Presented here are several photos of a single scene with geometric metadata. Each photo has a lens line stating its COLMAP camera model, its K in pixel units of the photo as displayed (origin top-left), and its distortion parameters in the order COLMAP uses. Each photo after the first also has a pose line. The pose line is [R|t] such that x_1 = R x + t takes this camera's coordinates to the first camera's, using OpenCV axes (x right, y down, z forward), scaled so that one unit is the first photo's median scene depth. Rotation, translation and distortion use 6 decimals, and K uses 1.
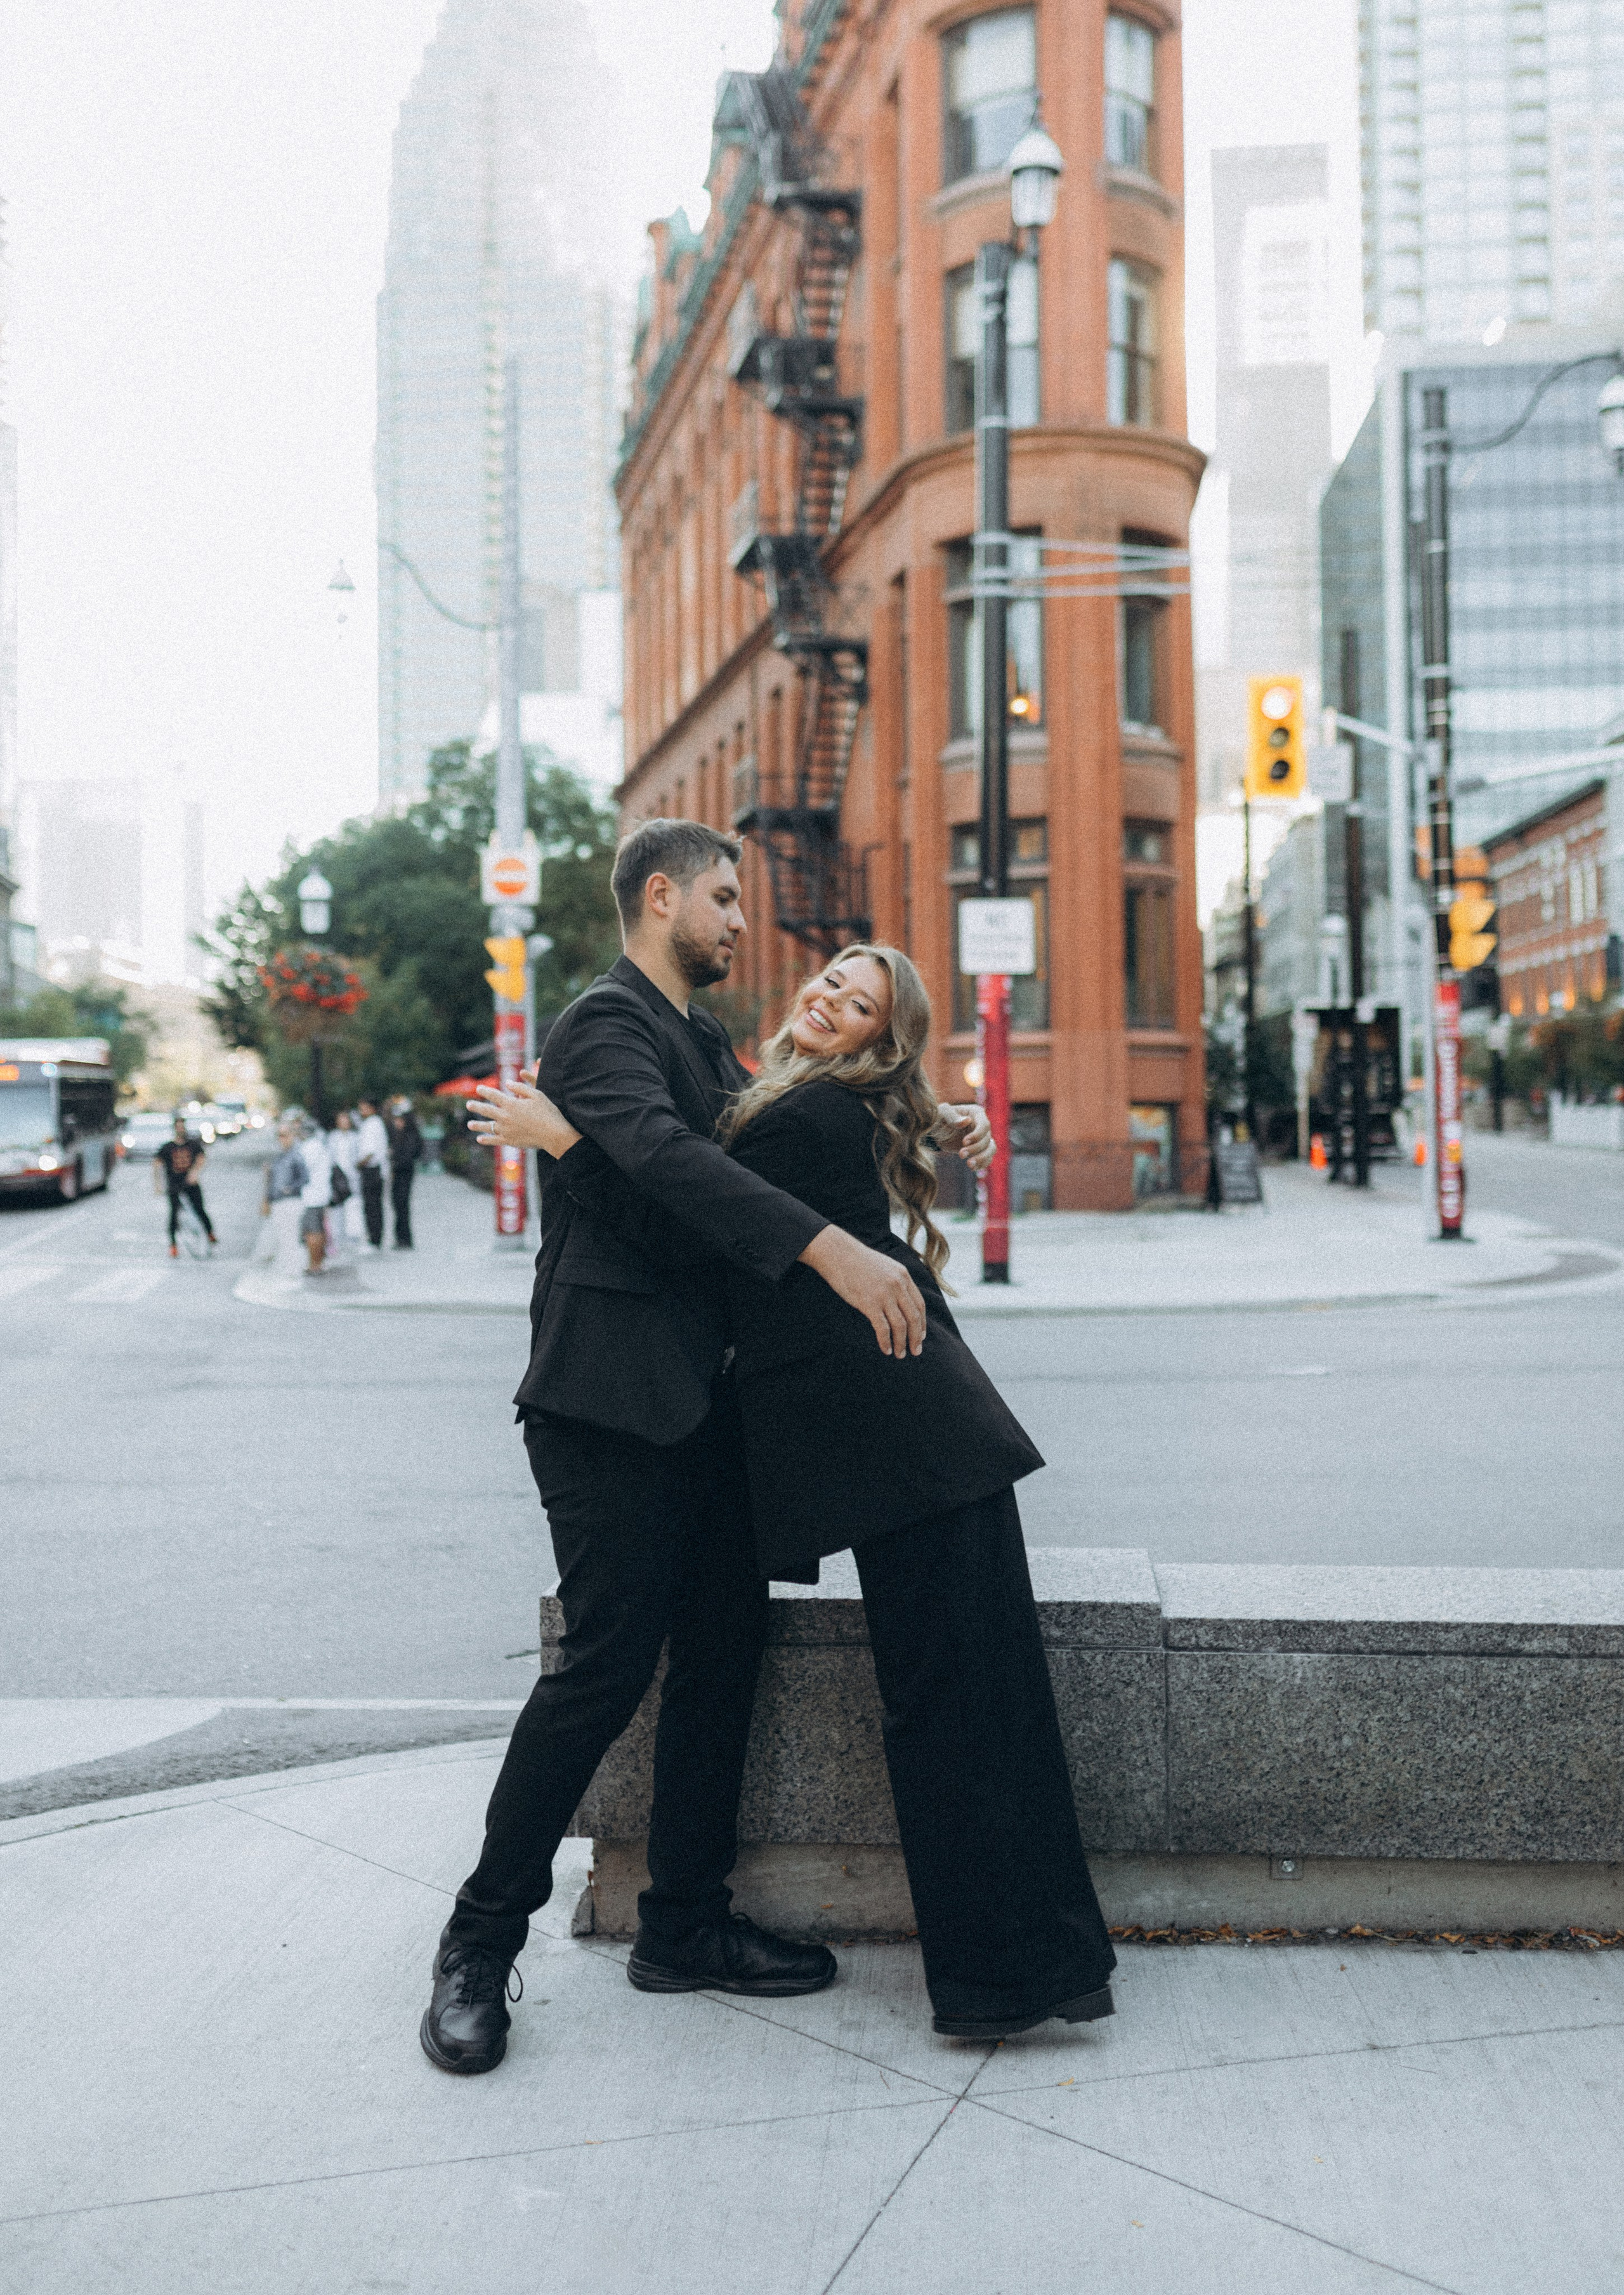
lens RADIAL K [[2413.5, 0, 784.3], [0, 2413.5, 1015.7], [0, 0, 1]] dist [0.029205, 0.000000]
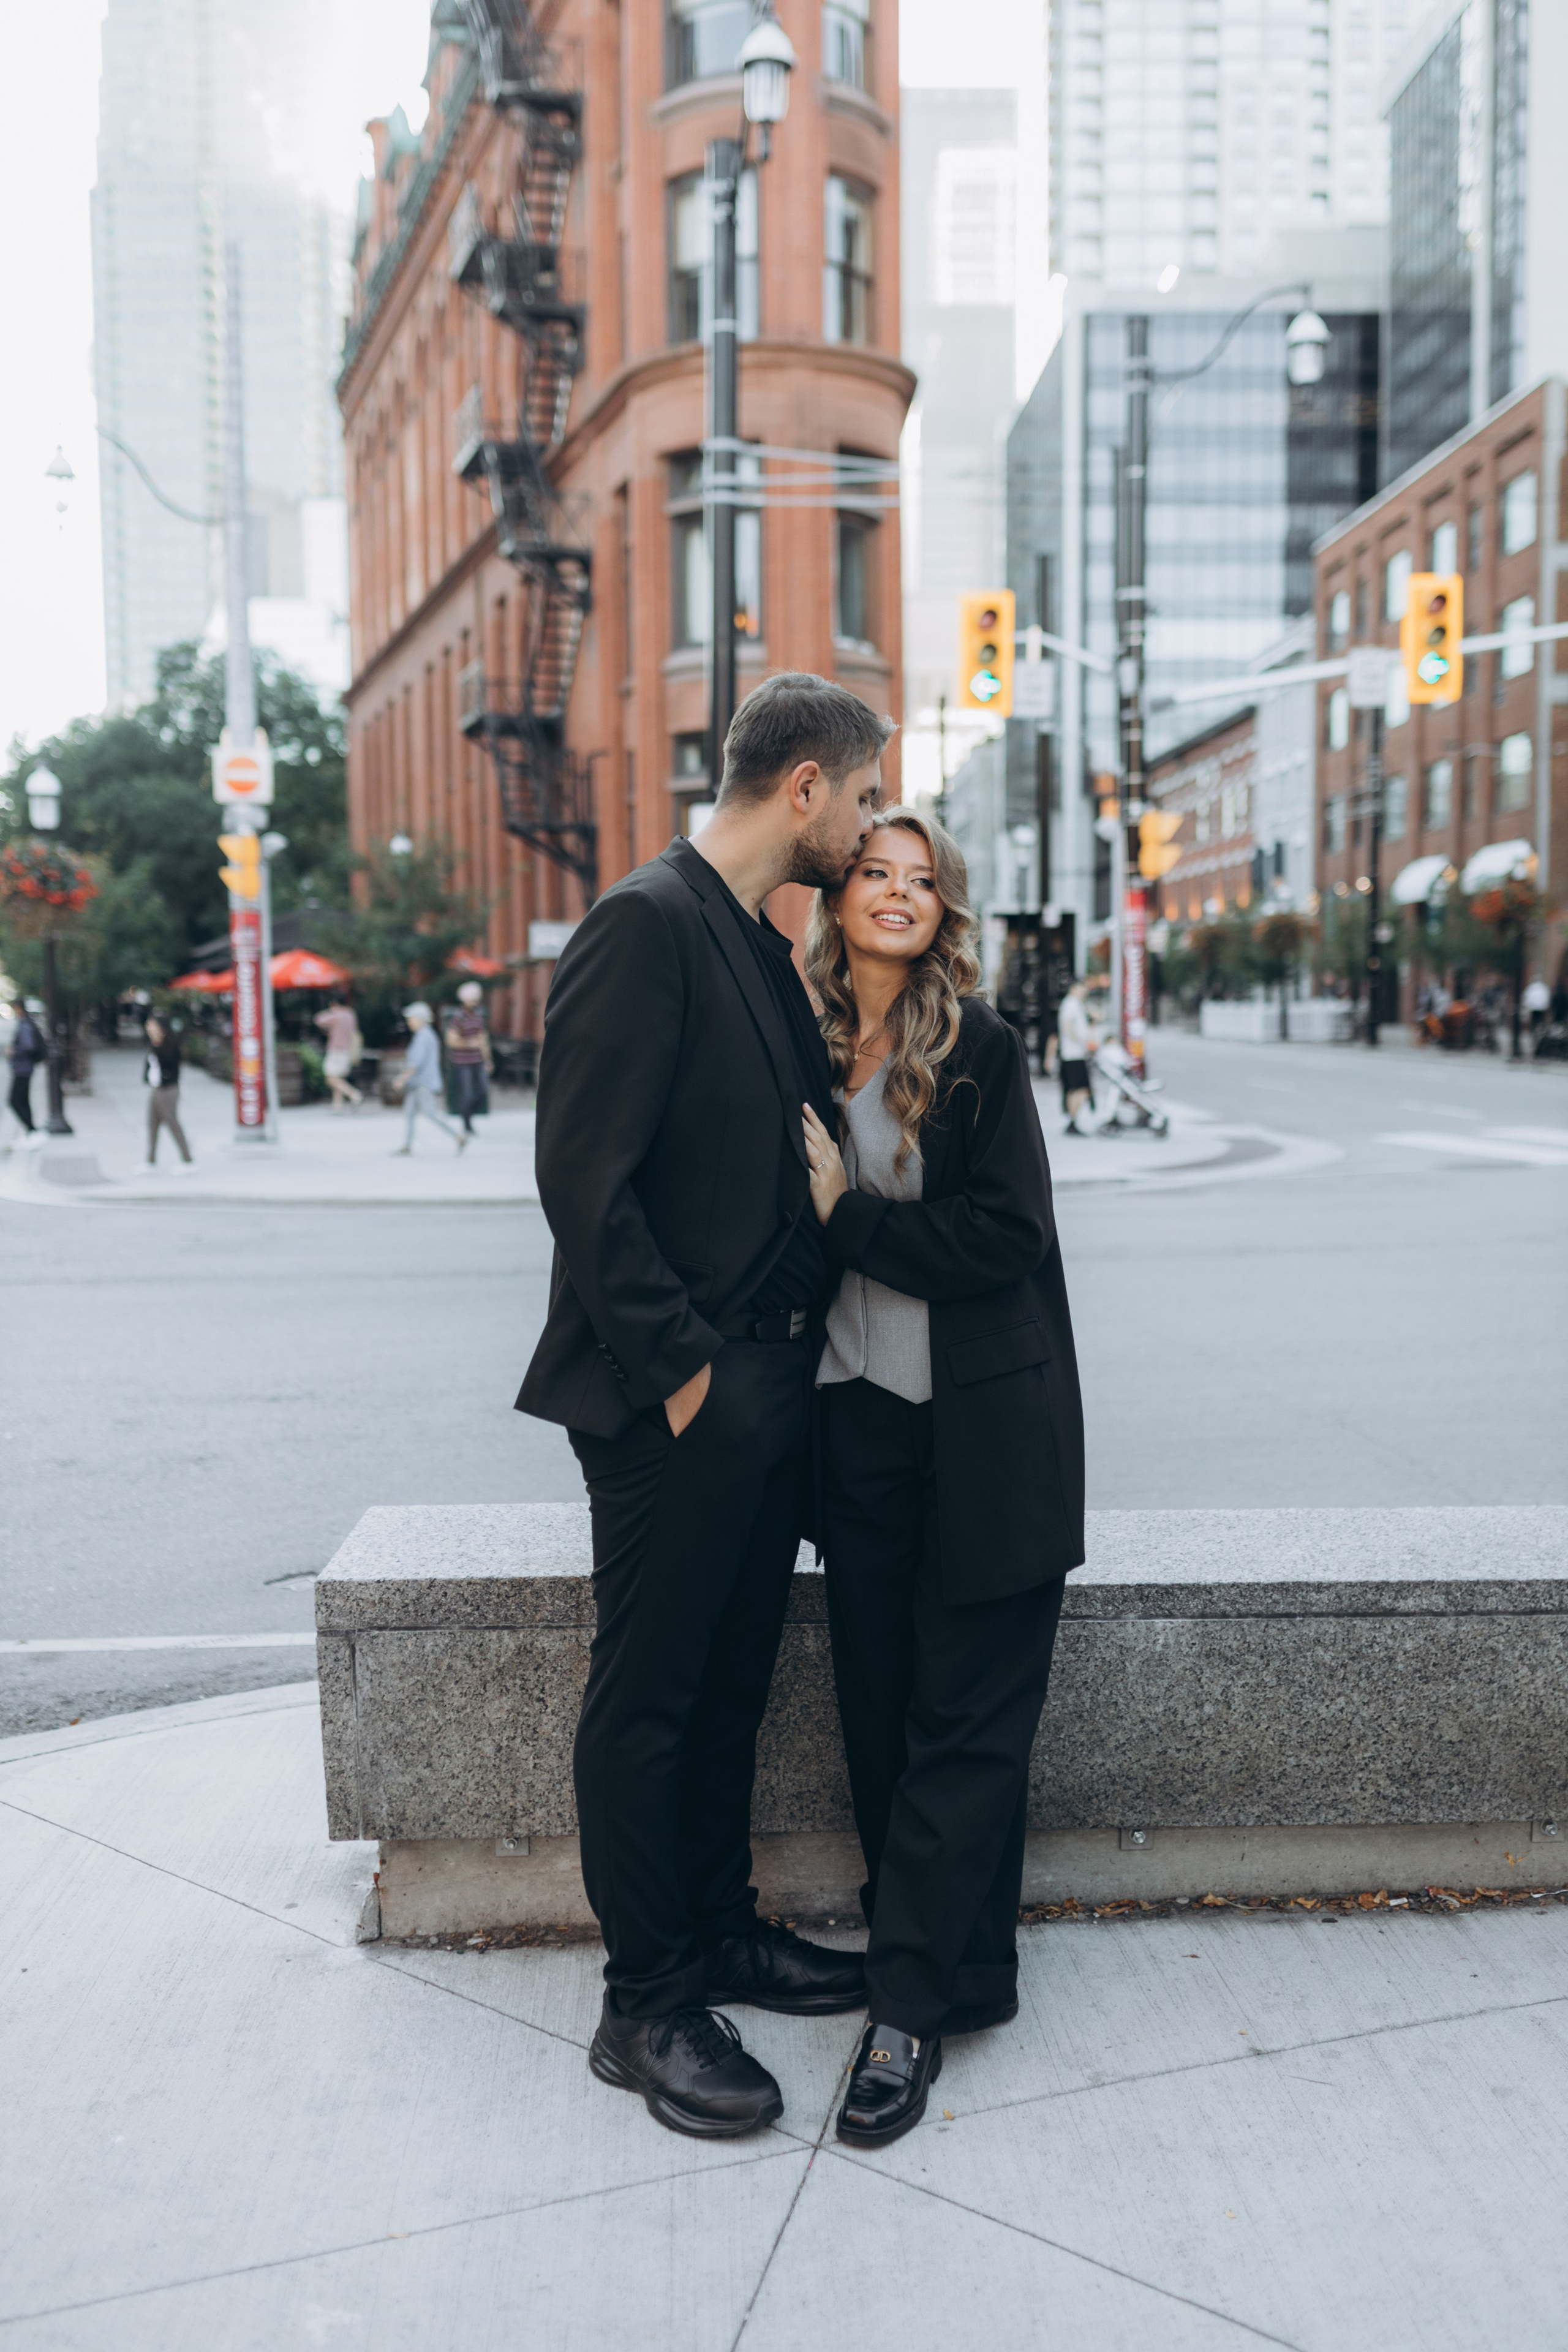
lens RADIAL K [[2212.2, 0, 802.1], [0, 2212.2, 1170.5], [0, 0, 1]] dist [0.022797, 0.000000]
pose [[0.991160, -0.007151, 0.132480, -0.003715], [-0.007989, 0.993517, 0.113400, 0.000014], [-0.132432, -0.113456, 0.984677, 0.023963]]
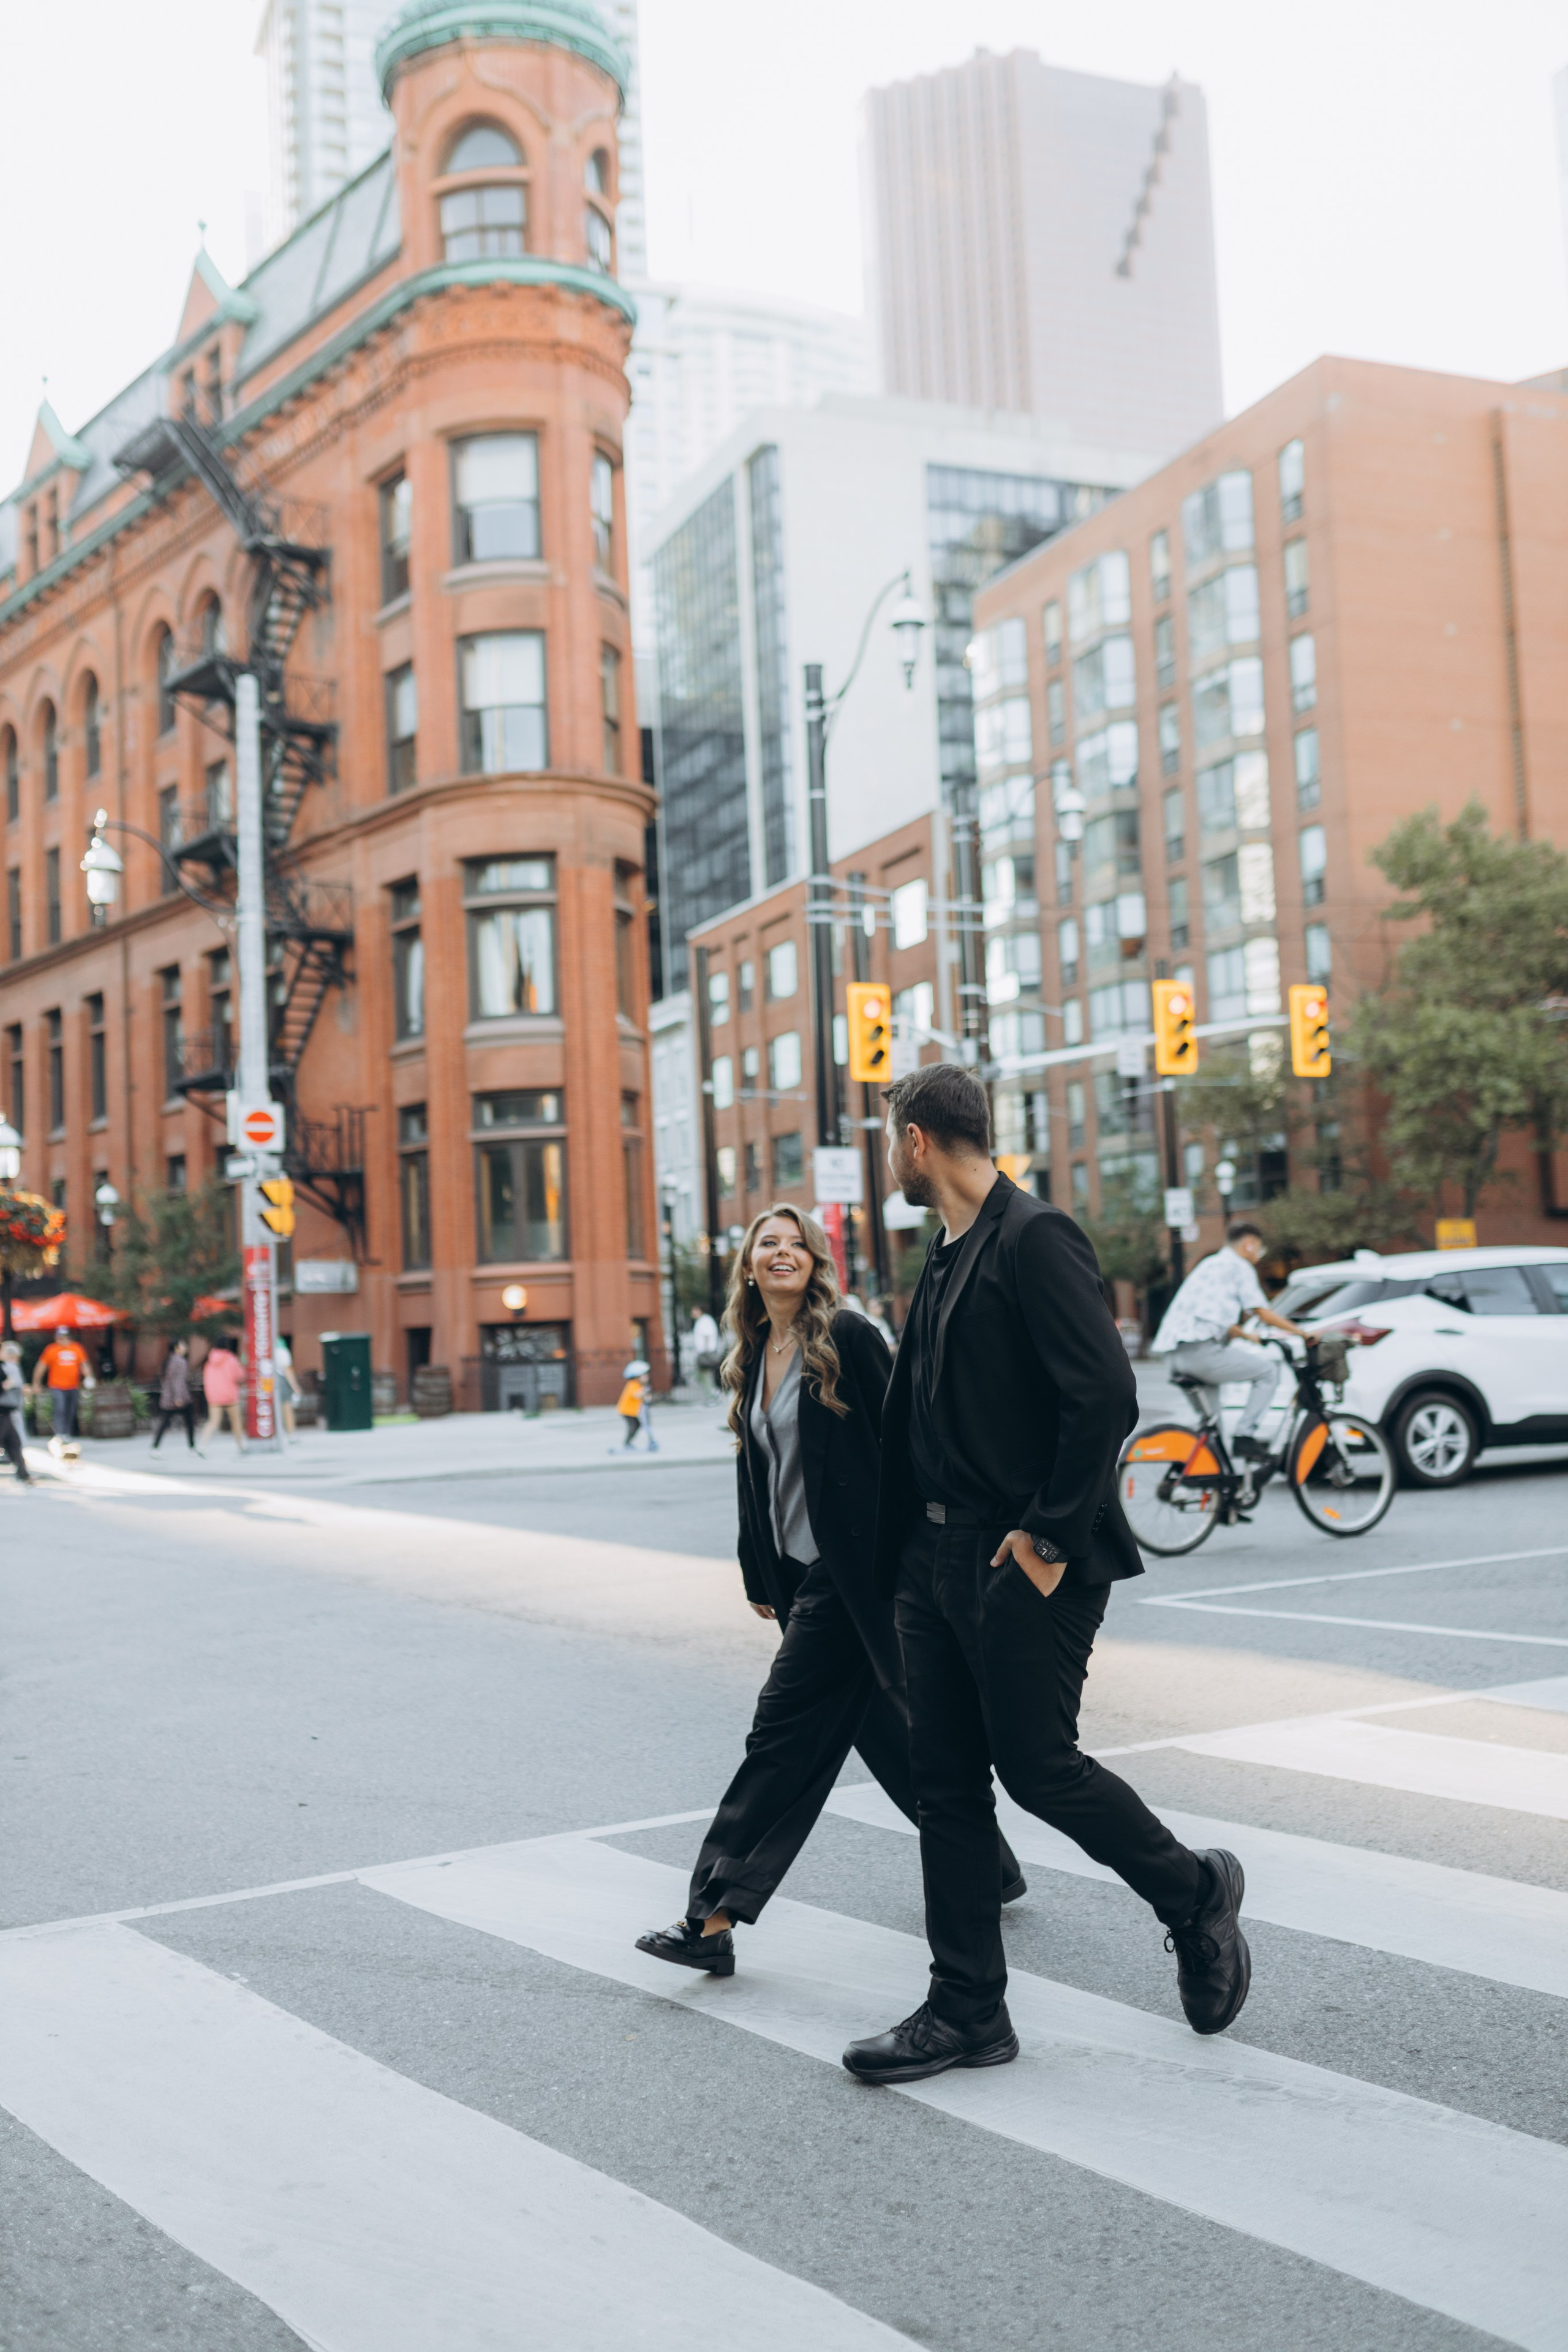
lens RADIAL K [[2212.2, 0, 801.3], [0, 2212.2, 1194.9], [0, 0, 1]] dist [0.022797, 0.000000]
pose [[0.876035, 0.001145, 0.482246, -0.295005], [0.016689, 0.999326, -0.032689, 0.010036], [-0.481959, 0.036685, 0.875426, -0.038057]]
